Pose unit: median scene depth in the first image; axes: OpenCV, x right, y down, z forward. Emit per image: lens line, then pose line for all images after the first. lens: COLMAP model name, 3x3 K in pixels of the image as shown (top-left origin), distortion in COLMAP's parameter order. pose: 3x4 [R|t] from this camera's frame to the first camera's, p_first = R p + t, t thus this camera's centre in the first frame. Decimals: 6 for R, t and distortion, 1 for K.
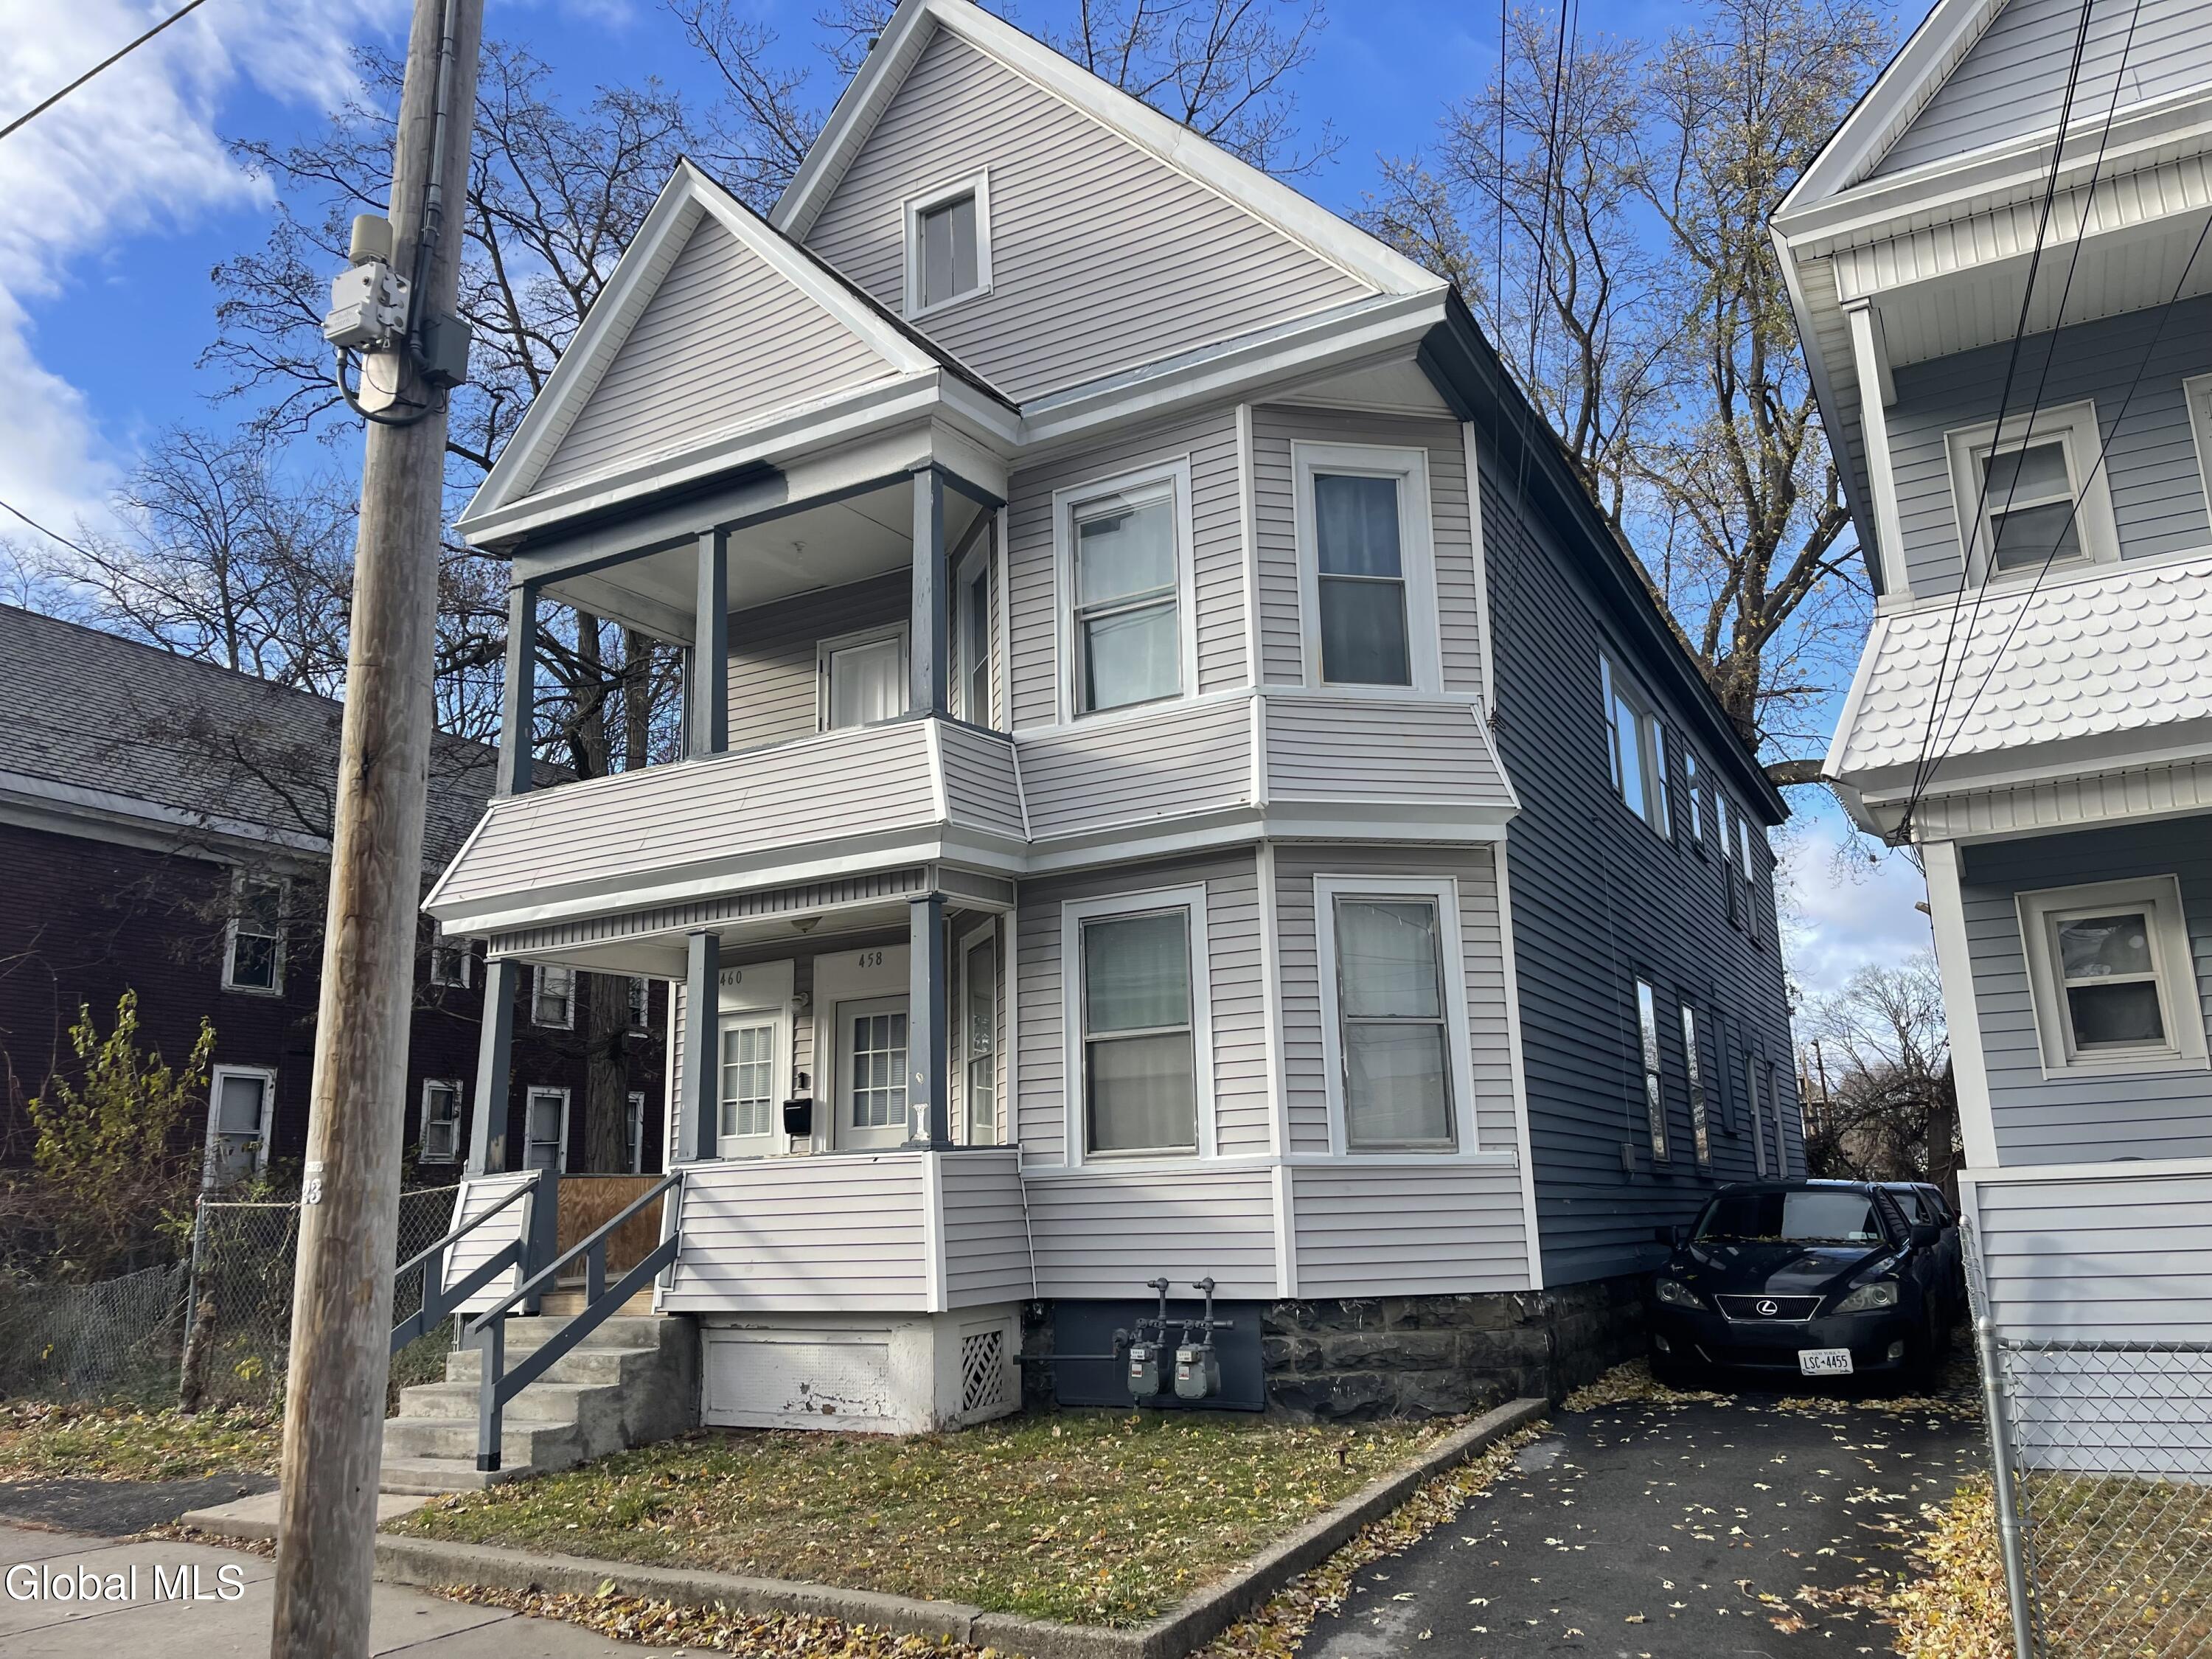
lens RADIAL K [[1666.9, 0, 1087.9], [0, 1666.9, 836.8], [0, 0, 1]] dist [0.058599, -0.048867]
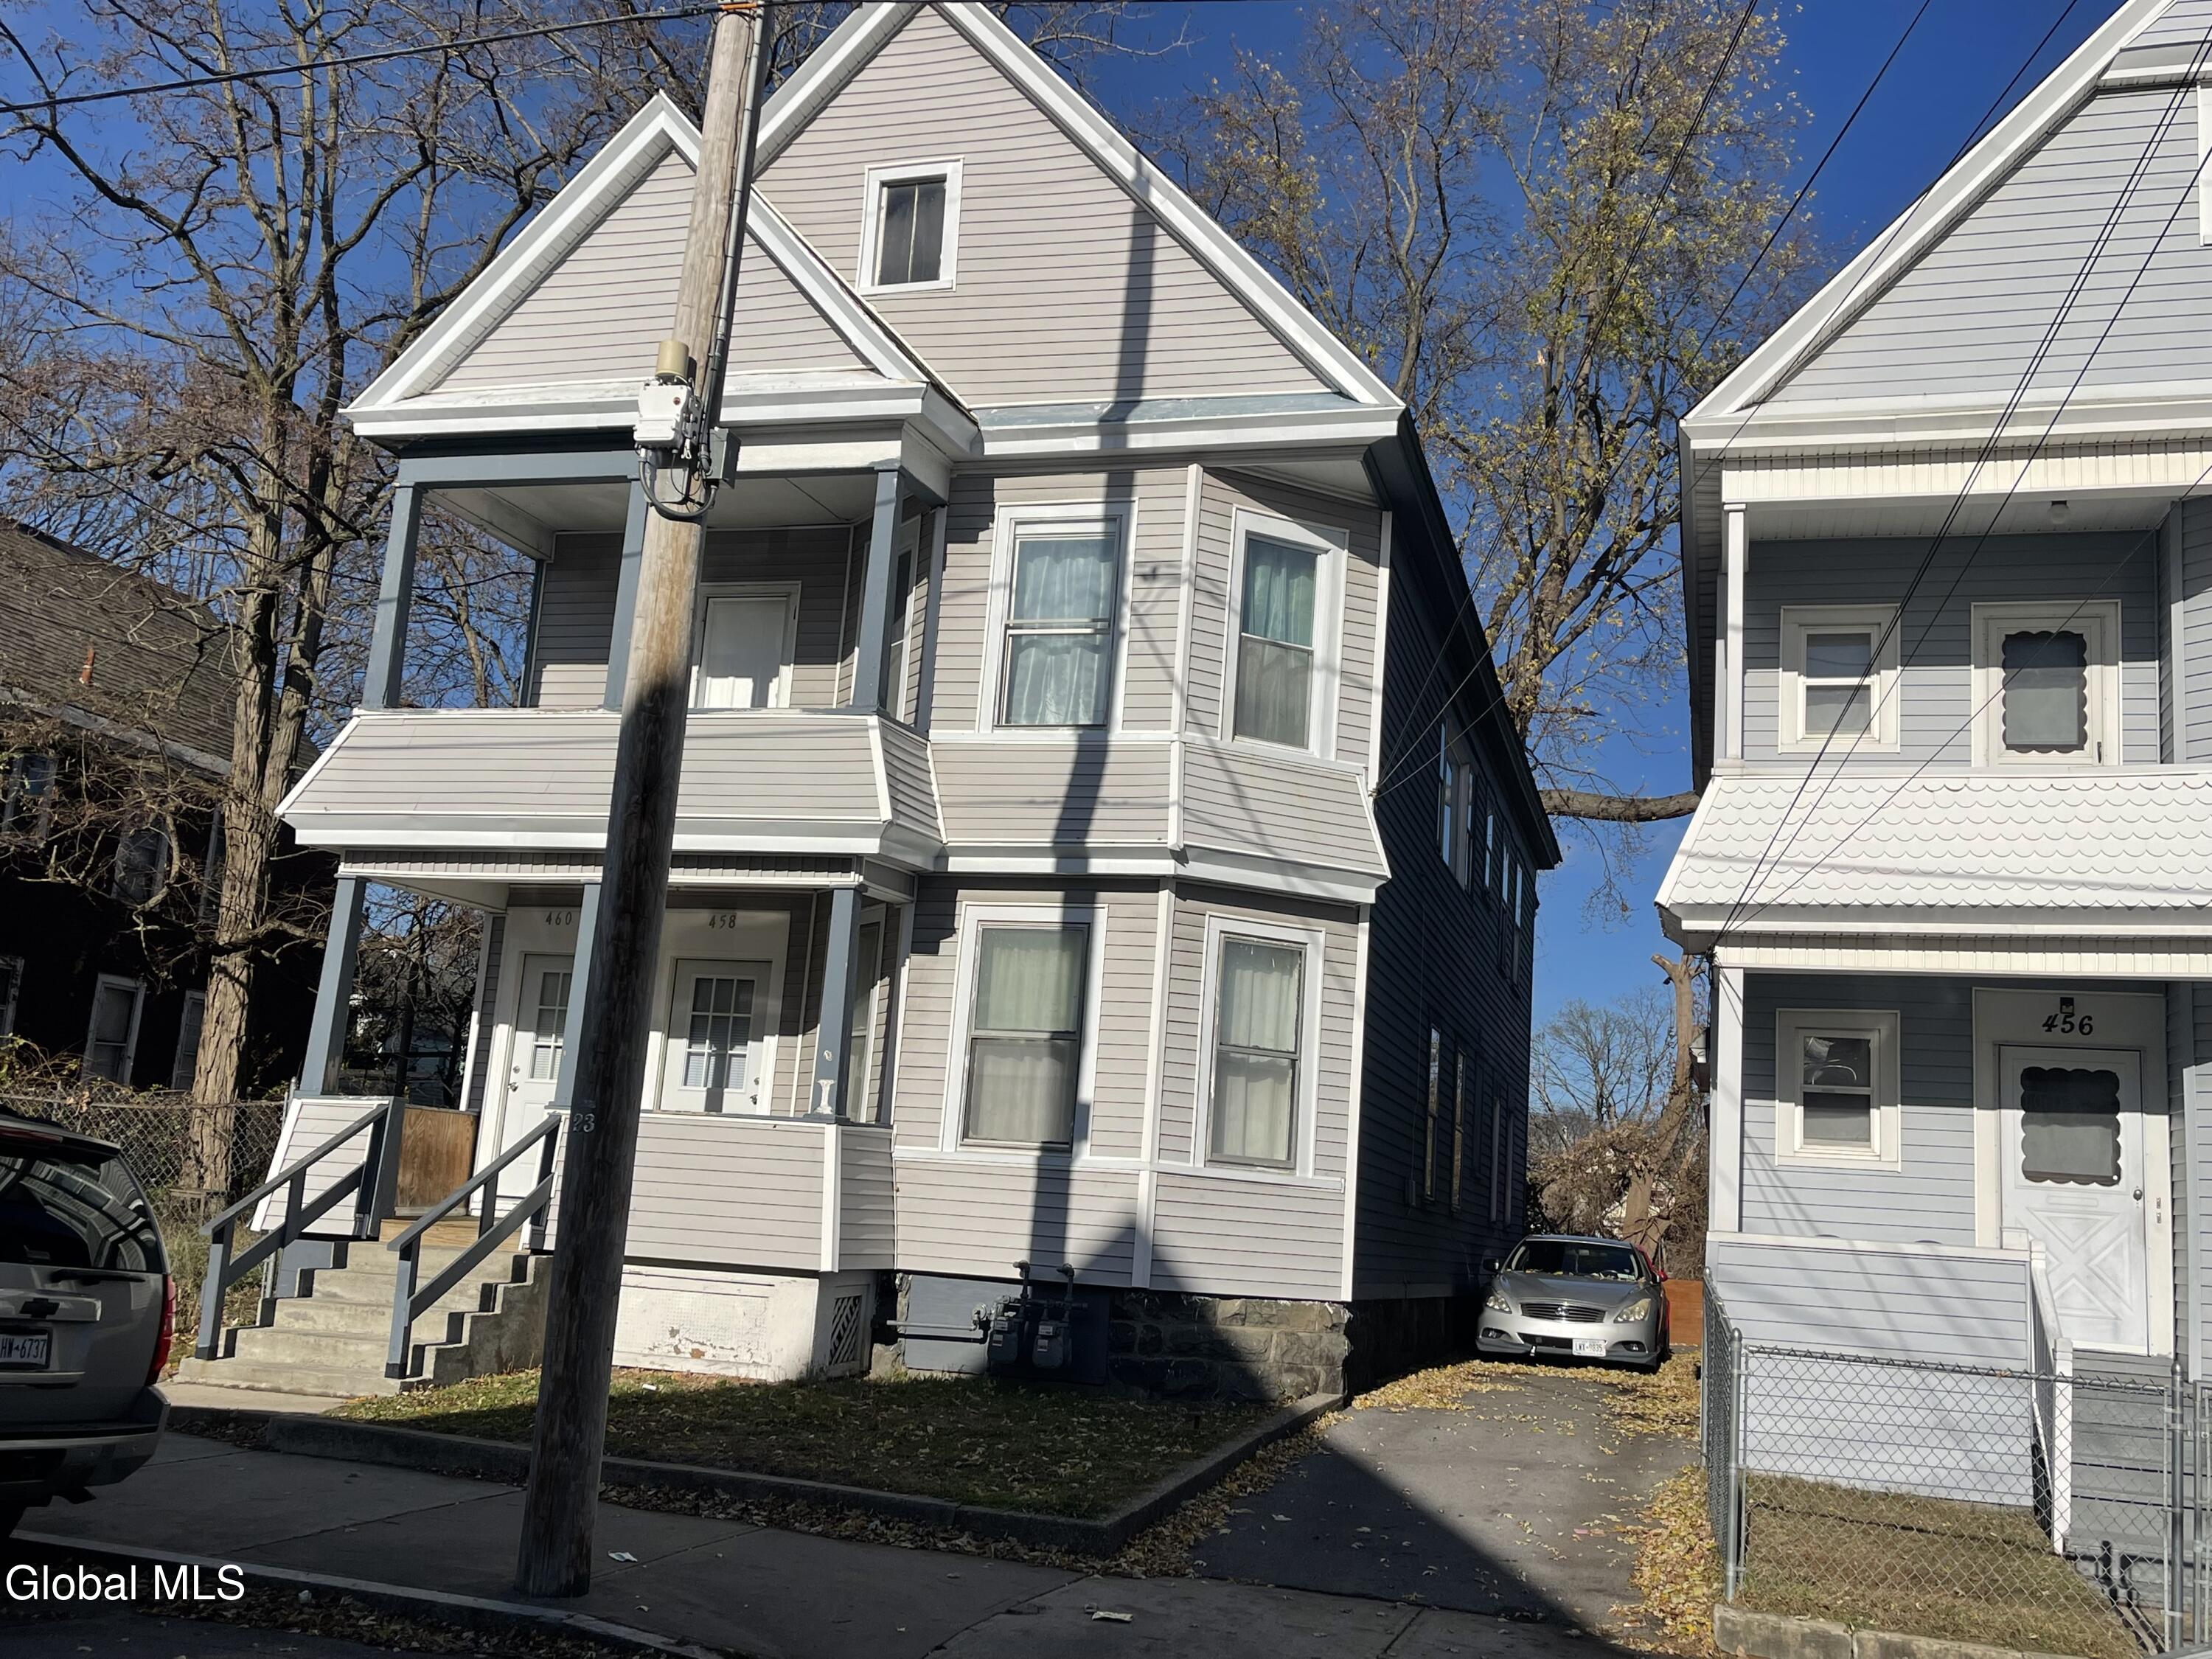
lens RADIAL K [[2116.8, 0, 1114.9], [0, 2116.8, 827.5], [0, 0, 1]] dist [0.044076, 0.000000]
pose [[0.967098, 0.137201, 0.214235, -0.221997], [-0.145894, 0.988979, 0.025228, -0.057102], [-0.208413, -0.055653, 0.976456, -0.332468]]
